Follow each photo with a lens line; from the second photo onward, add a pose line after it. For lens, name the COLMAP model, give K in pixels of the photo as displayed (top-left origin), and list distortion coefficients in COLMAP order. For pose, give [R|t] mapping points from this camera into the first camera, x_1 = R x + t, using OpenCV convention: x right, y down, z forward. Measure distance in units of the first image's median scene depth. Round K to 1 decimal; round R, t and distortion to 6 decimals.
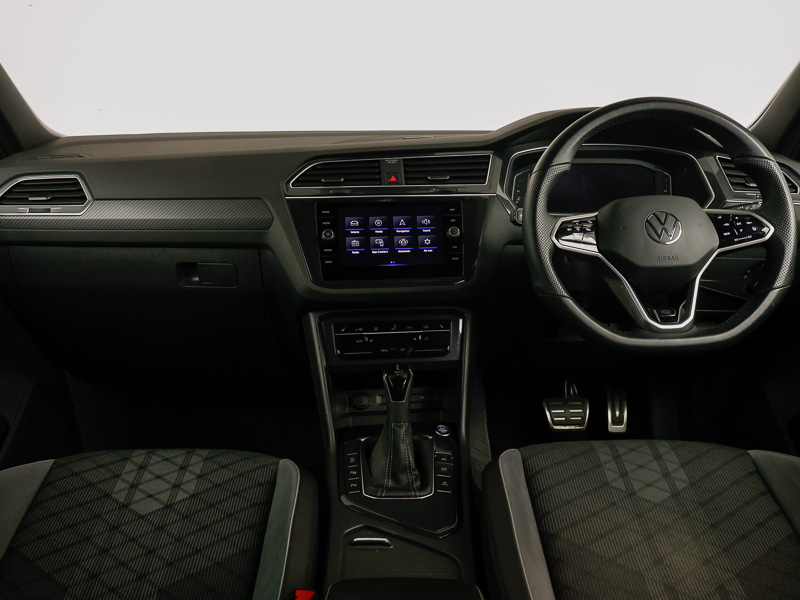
lens RADIAL K [[633.0, 0, 400.0], [0, 633.0, 300.0], [0, 0, 1]] dist [-0.004430, -0.001921]
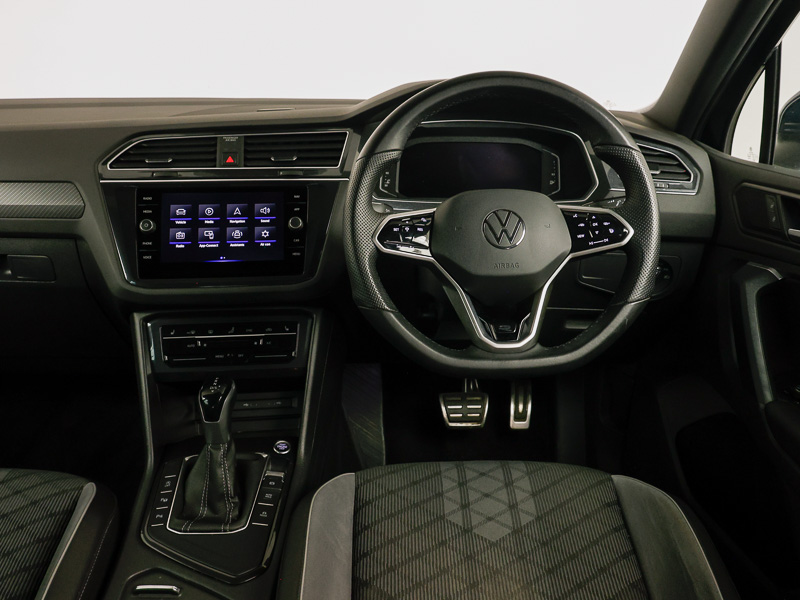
lens RADIAL K [[633.0, 0, 400.0], [0, 633.0, 300.0], [0, 0, 1]] dist [-0.004430, -0.001921]
pose [[0.999833, 0.007202, 0.016807, 0.237688], [-0.008341, 0.997602, 0.068710, -0.069211], [-0.016272, -0.068839, 0.997495, 0.132163]]
